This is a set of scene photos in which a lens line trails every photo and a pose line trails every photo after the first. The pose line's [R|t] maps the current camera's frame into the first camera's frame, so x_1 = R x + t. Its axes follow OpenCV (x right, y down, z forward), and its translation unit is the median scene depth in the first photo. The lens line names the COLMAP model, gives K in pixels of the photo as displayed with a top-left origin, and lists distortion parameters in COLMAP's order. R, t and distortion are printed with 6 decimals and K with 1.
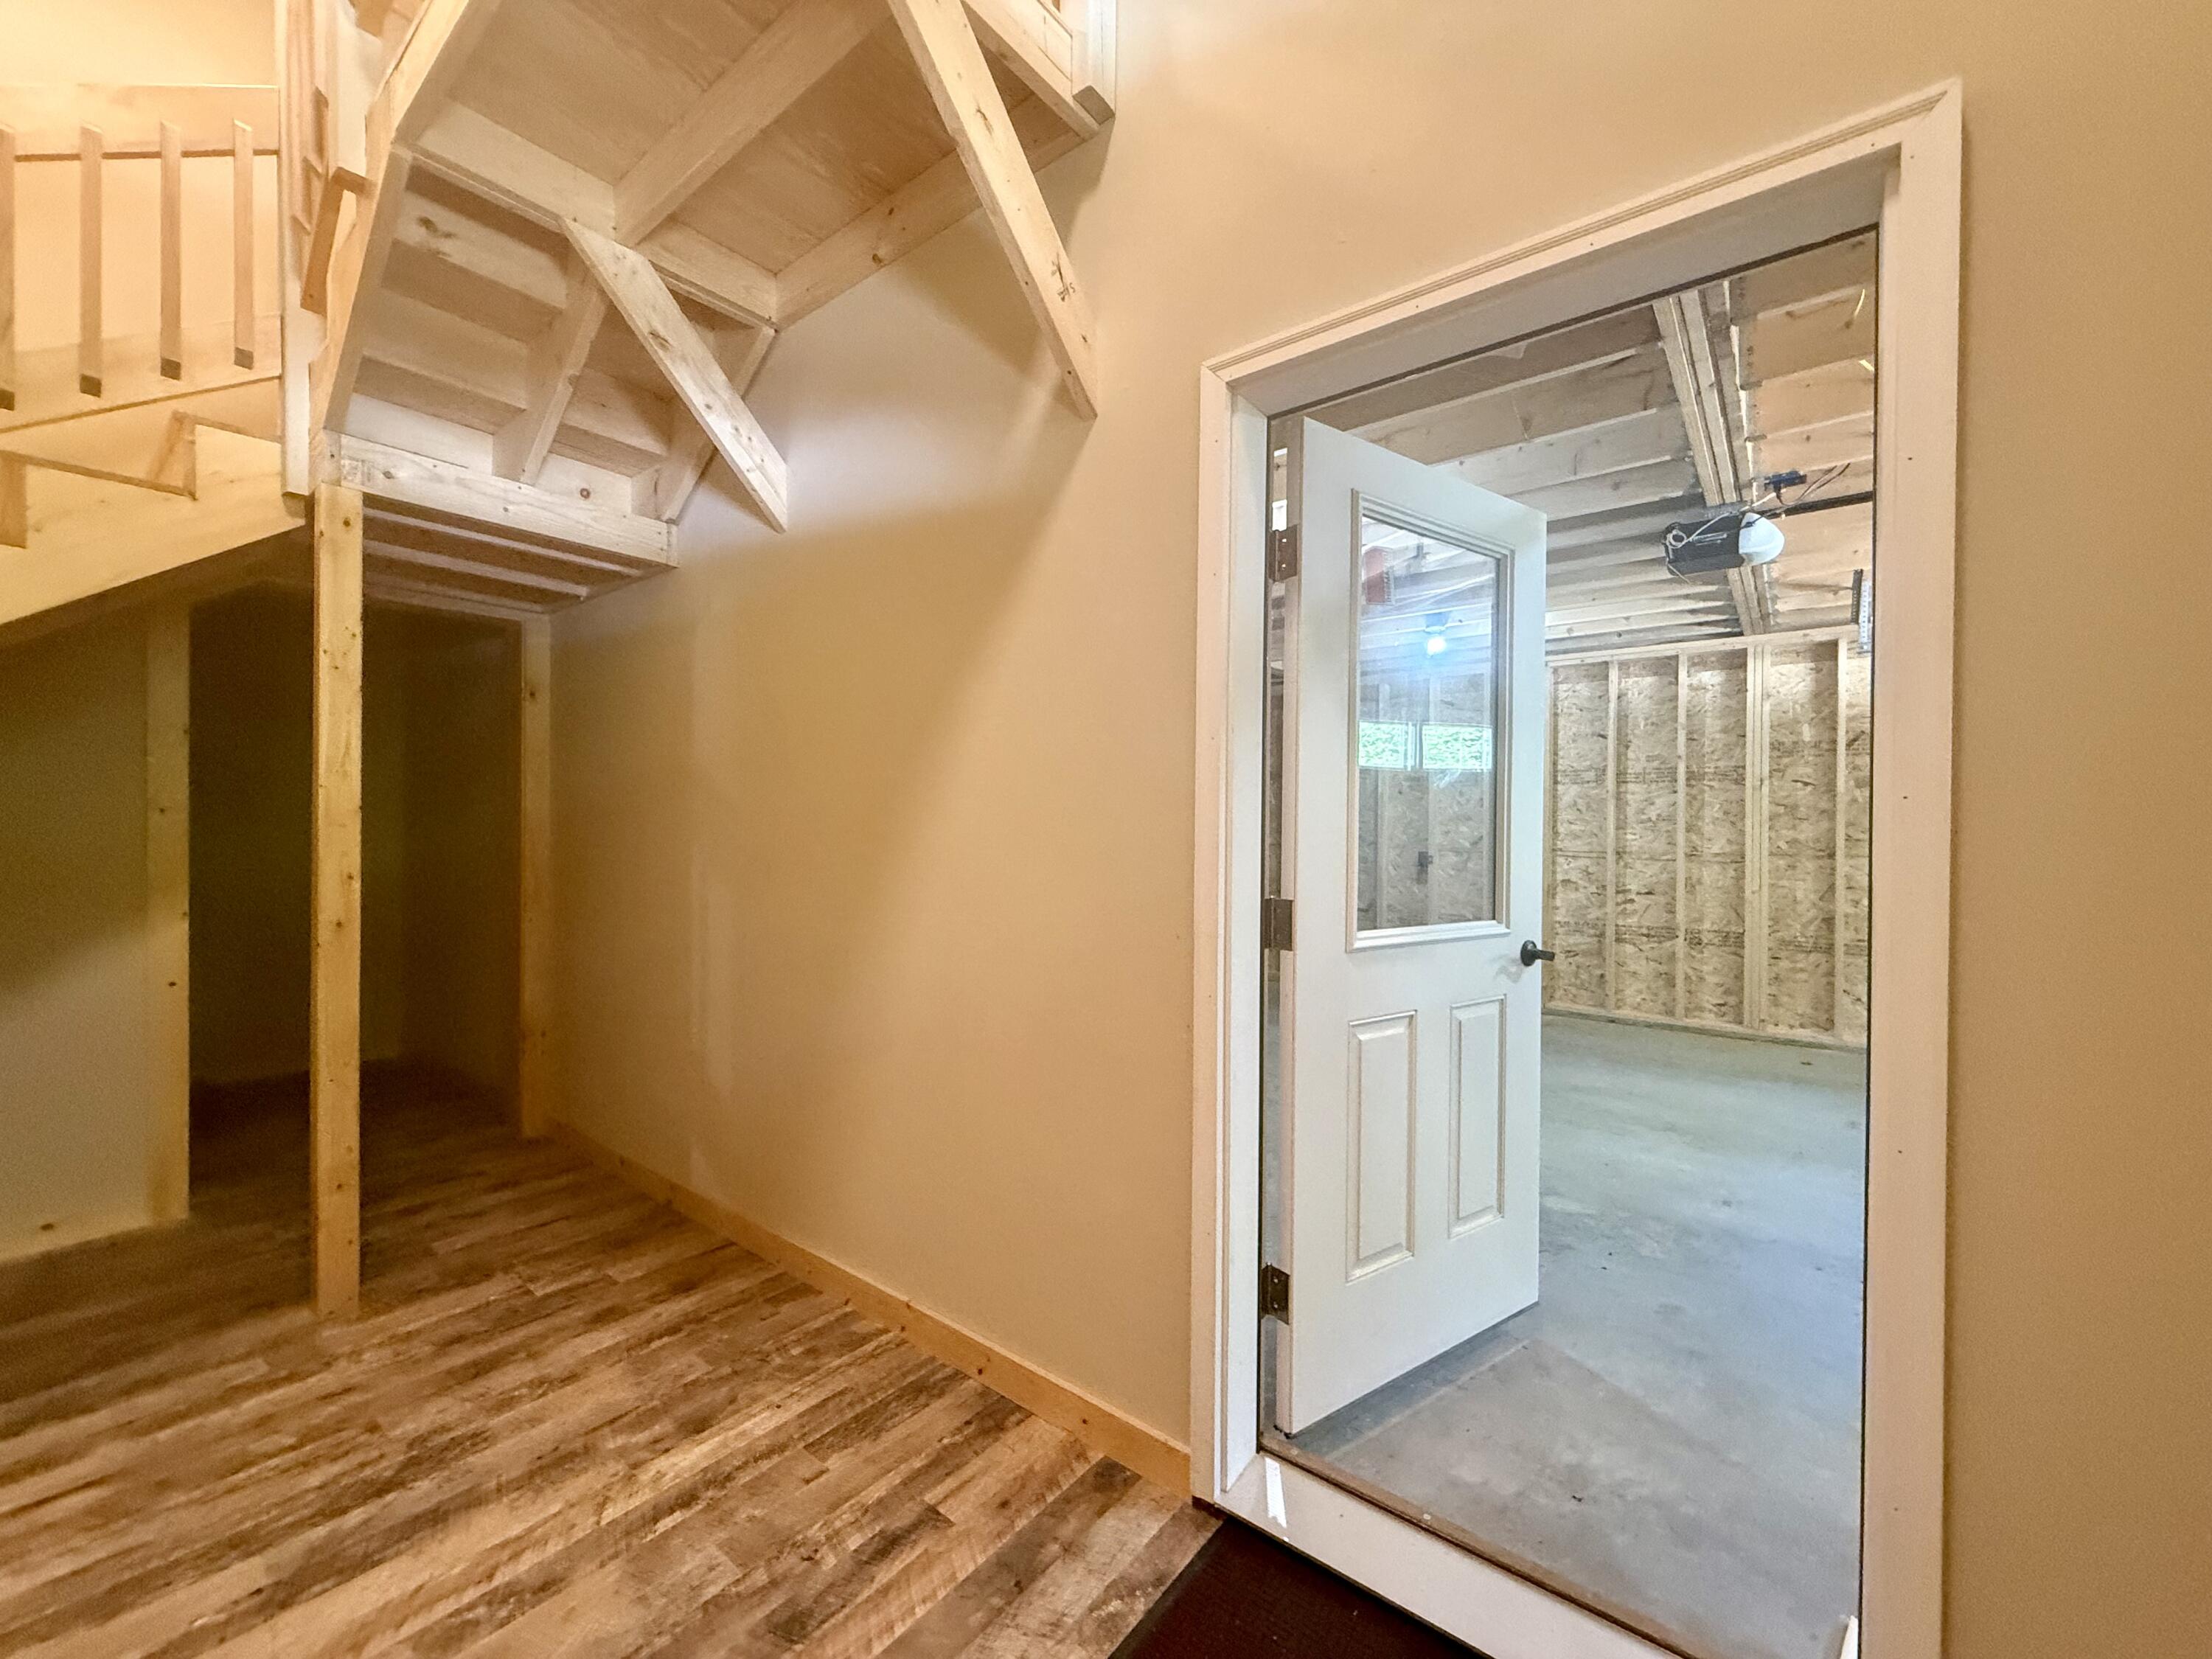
lens RADIAL K [[900.7, 0, 1106.0], [0, 900.7, 829.5], [0, 0, 1]] dist [-0.000102, -0.000118]
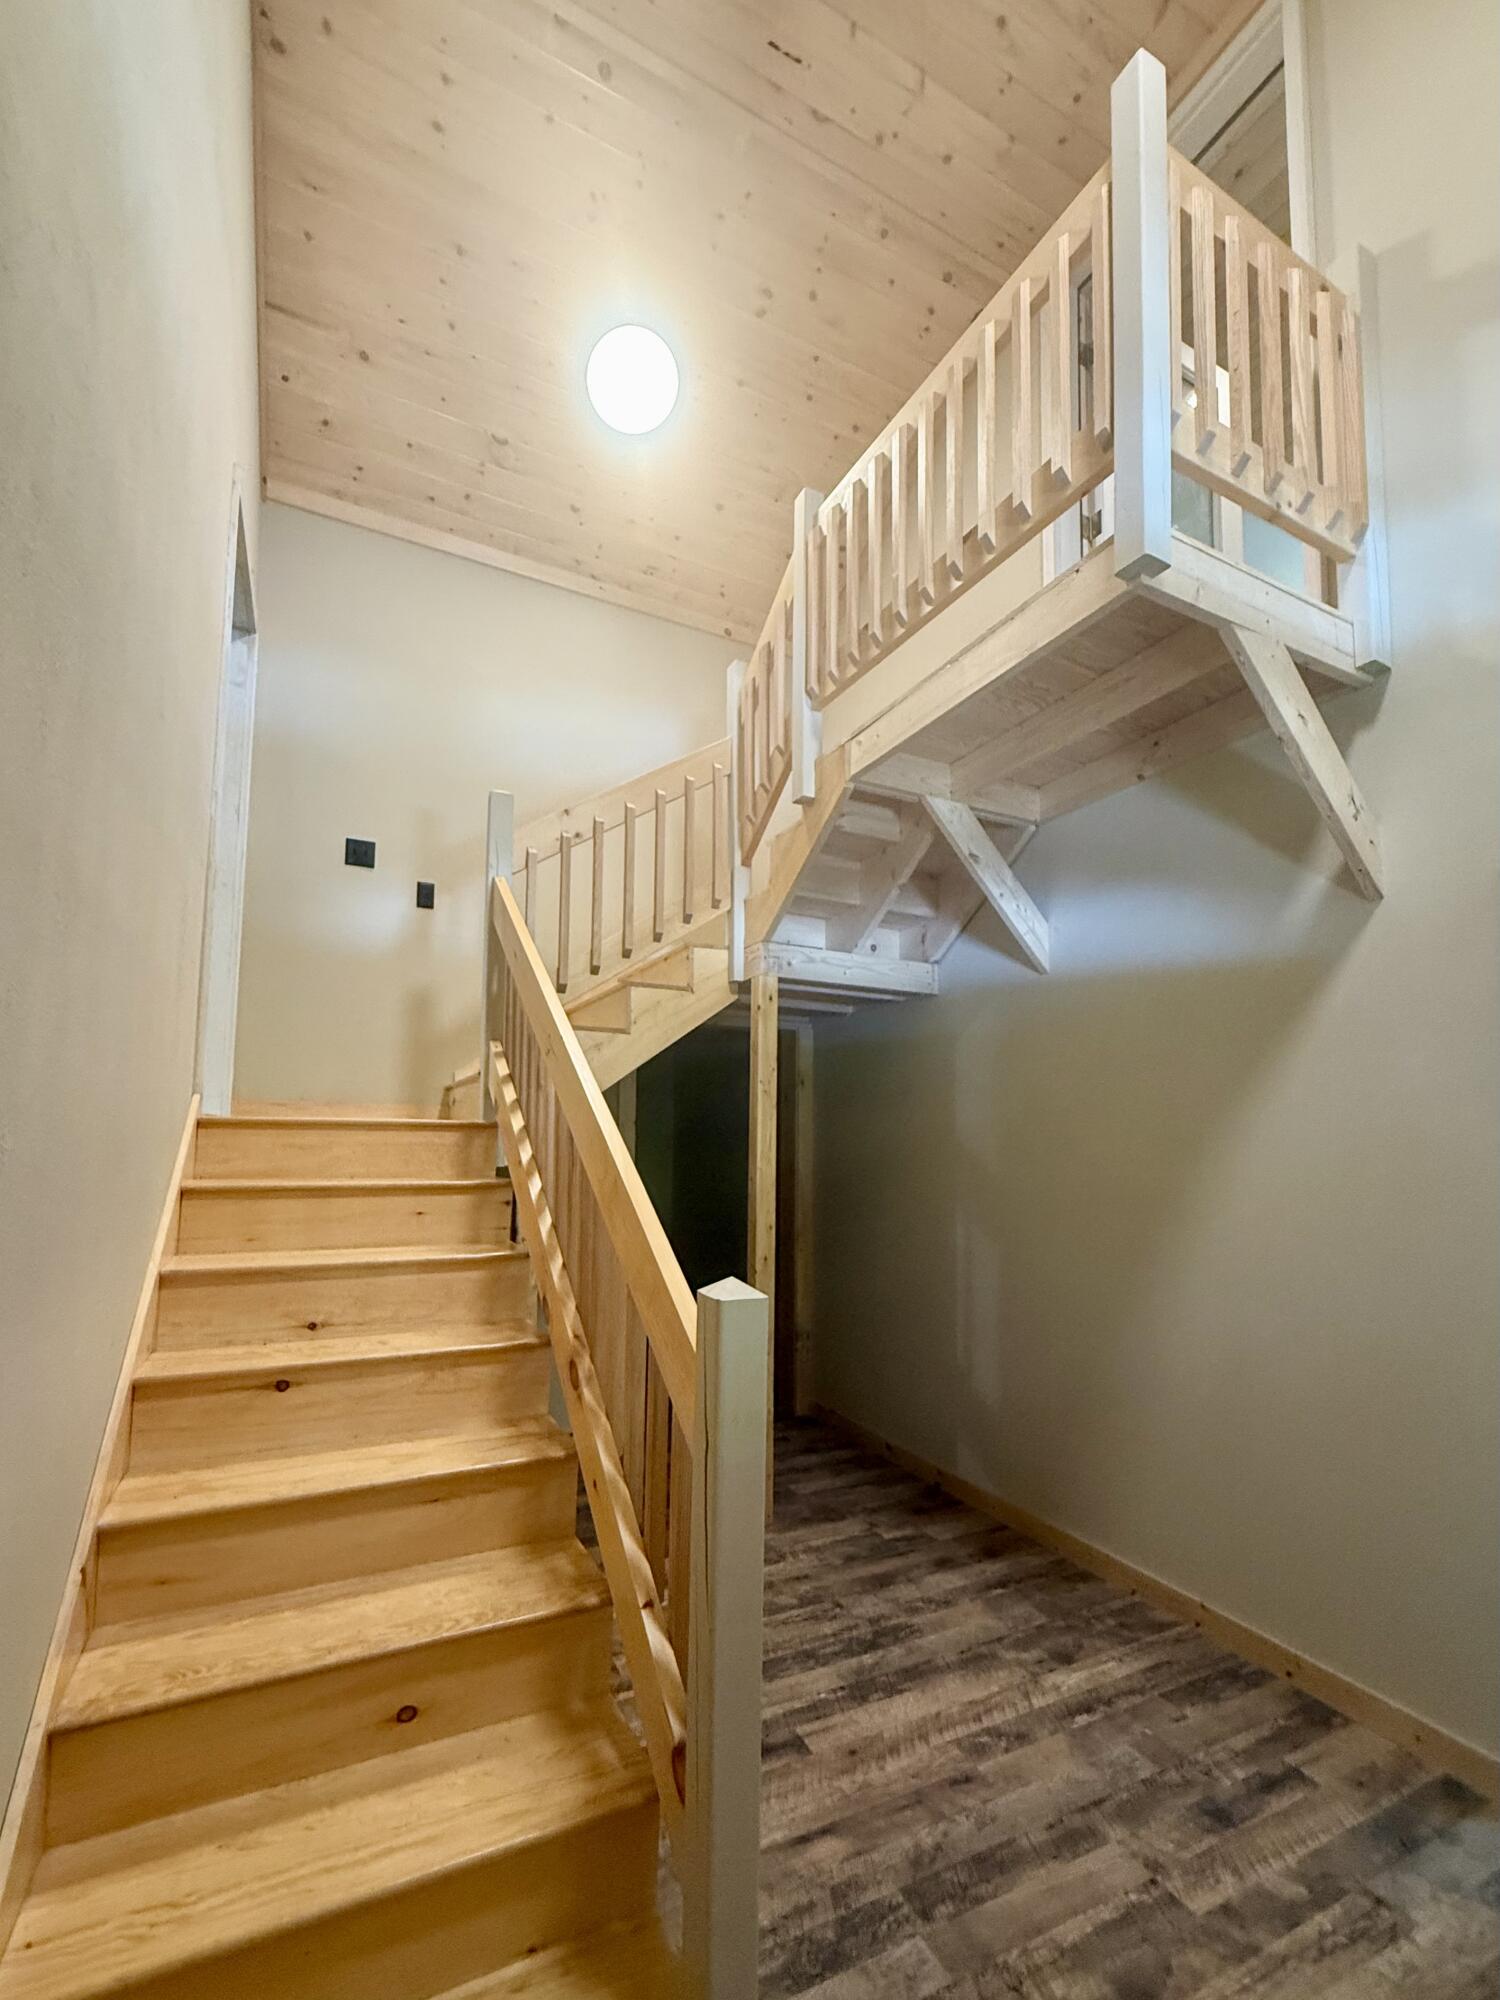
lens RADIAL K [[868.1, 0, 749.7], [0, 868.1, 1075.1], [0, 0, 1]] dist [-0.002410, -0.000288]
pose [[0.903331, -0.030603, -0.427850, -0.253483], [-0.006354, 0.996388, -0.084685, -0.086330], [0.428896, 0.079217, 0.899874, -0.384538]]
